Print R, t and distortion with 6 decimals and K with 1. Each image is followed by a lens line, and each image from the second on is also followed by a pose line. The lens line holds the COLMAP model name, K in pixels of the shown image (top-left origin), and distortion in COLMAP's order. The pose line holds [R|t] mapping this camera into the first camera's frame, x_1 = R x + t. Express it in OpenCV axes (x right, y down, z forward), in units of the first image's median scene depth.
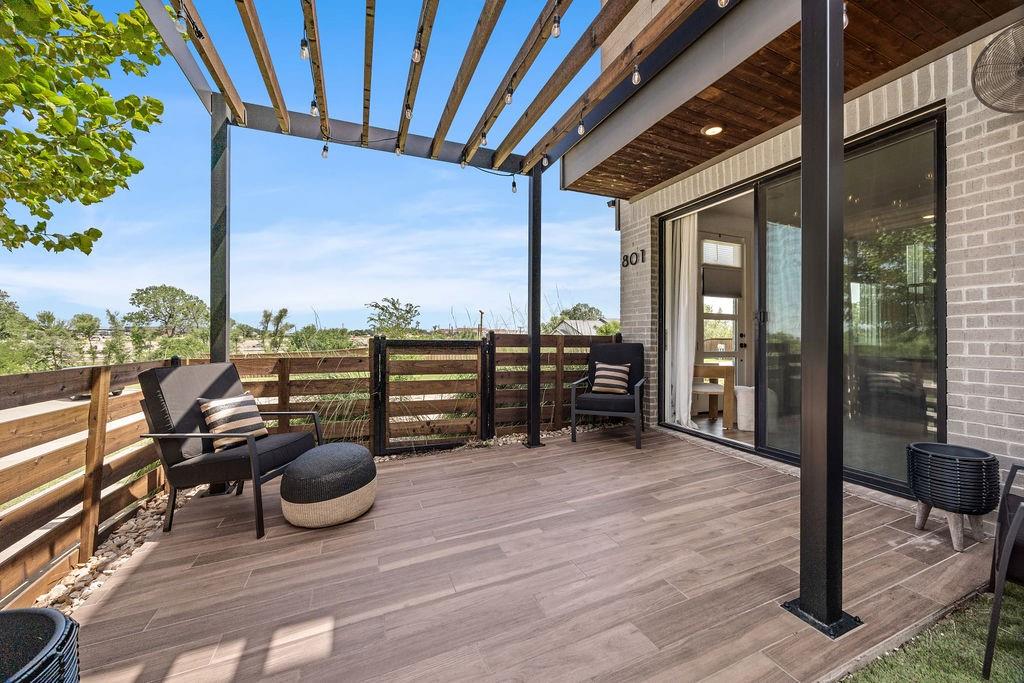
lens RADIAL K [[390.8, 0, 514.1], [0, 390.8, 338.5], [0, 0, 1]] dist [0.000861, 0.000034]
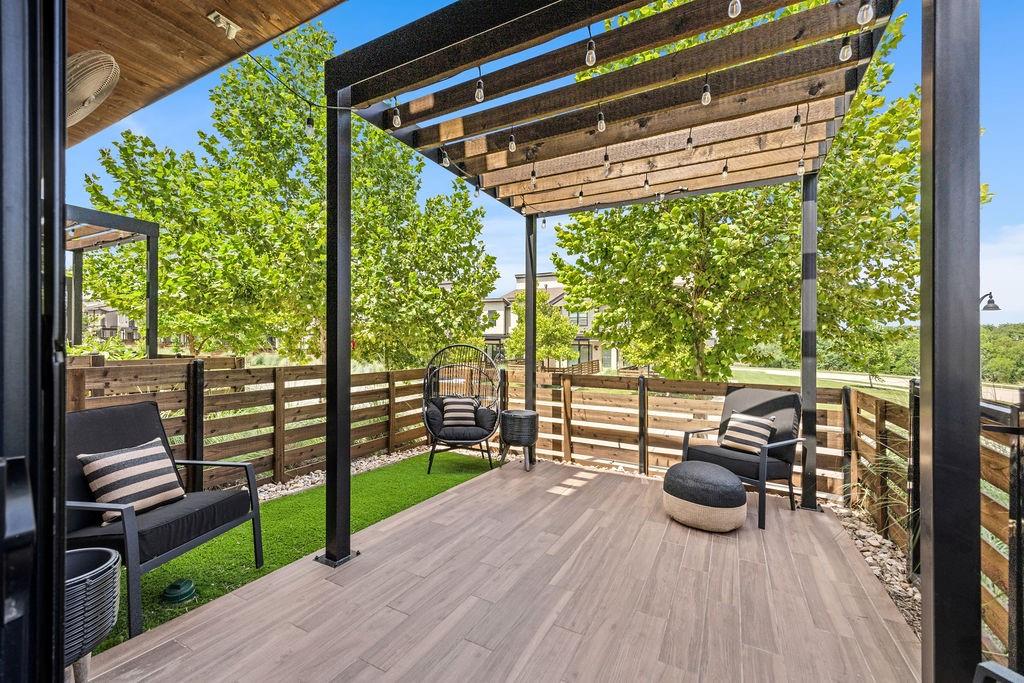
lens RADIAL K [[415.9, 0, 512.0], [0, 415.9, 341.5], [0, 0, 1]] dist [0.015498, -0.000069]
pose [[-0.769435, -0.009023, -0.638661, 0.667988], [-0.009923, 0.999948, -0.002173, -0.070409], [0.638648, 0.004666, -0.769485, 1.363845]]
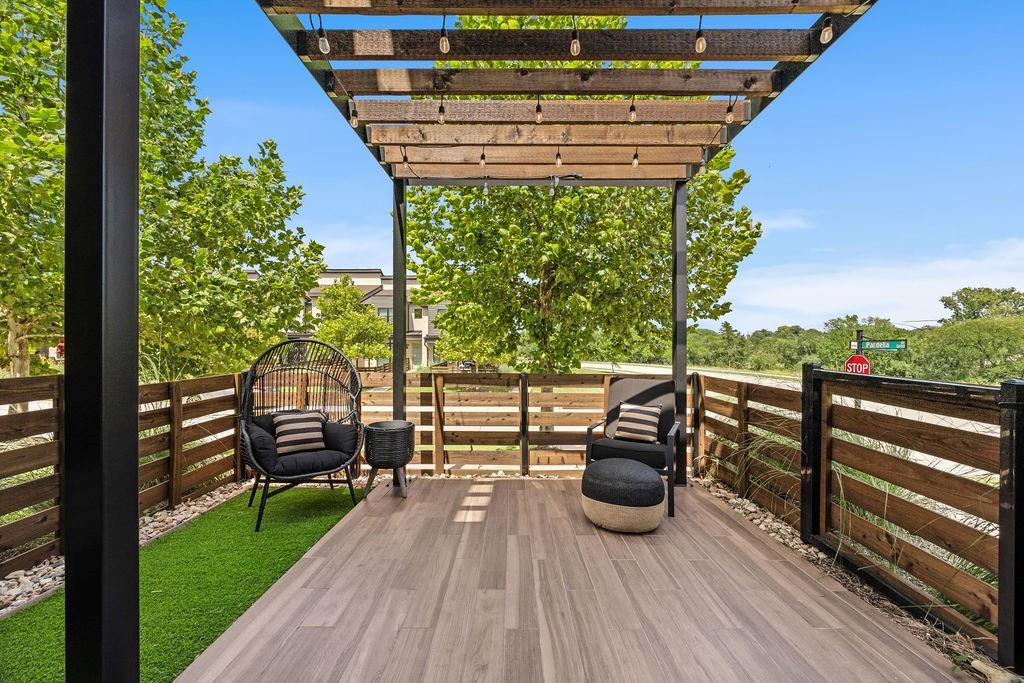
lens RADIAL K [[390.8, 0, 514.1], [0, 390.8, 338.5], [0, 0, 1]] dist [0.000861, 0.000034]
pose [[-0.377520, -0.009376, -0.925954, 0.586871], [-0.000804, 0.999952, -0.009798, -0.052588], [0.926001, -0.002954, -0.377509, 0.971696]]
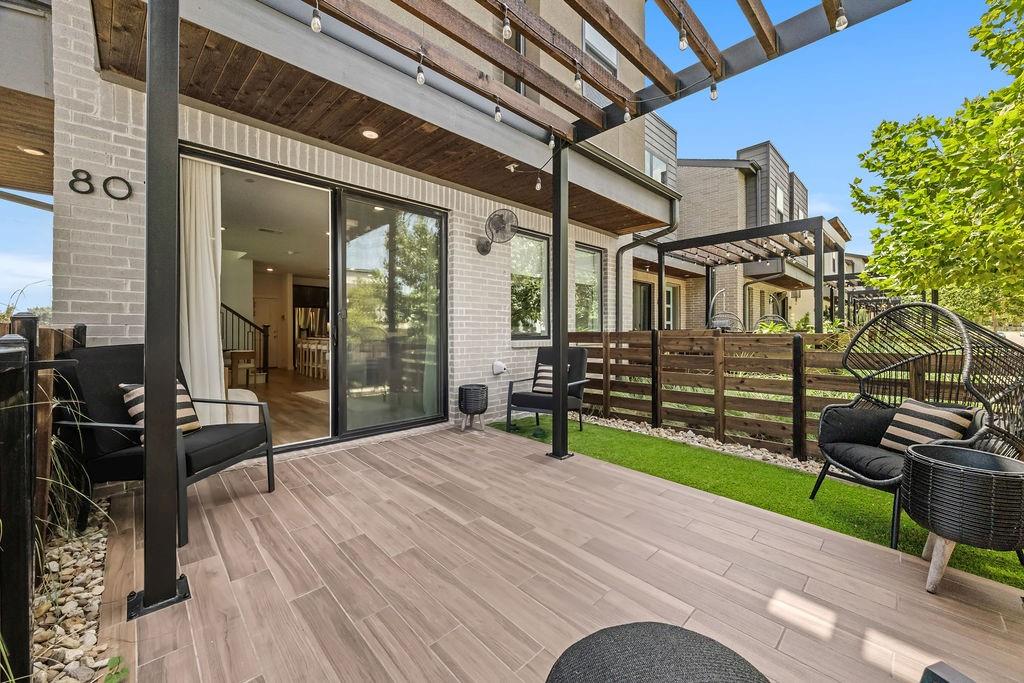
lens RADIAL K [[390.8, 0, 514.1], [0, 390.8, 338.5], [0, 0, 1]] dist [0.000861, 0.000034]
pose [[-0.374555, -0.014945, 0.927084, -0.614697], [0.002526, 0.999850, 0.017139, -0.006606], [-0.927201, 0.008761, -0.374461, 1.062327]]
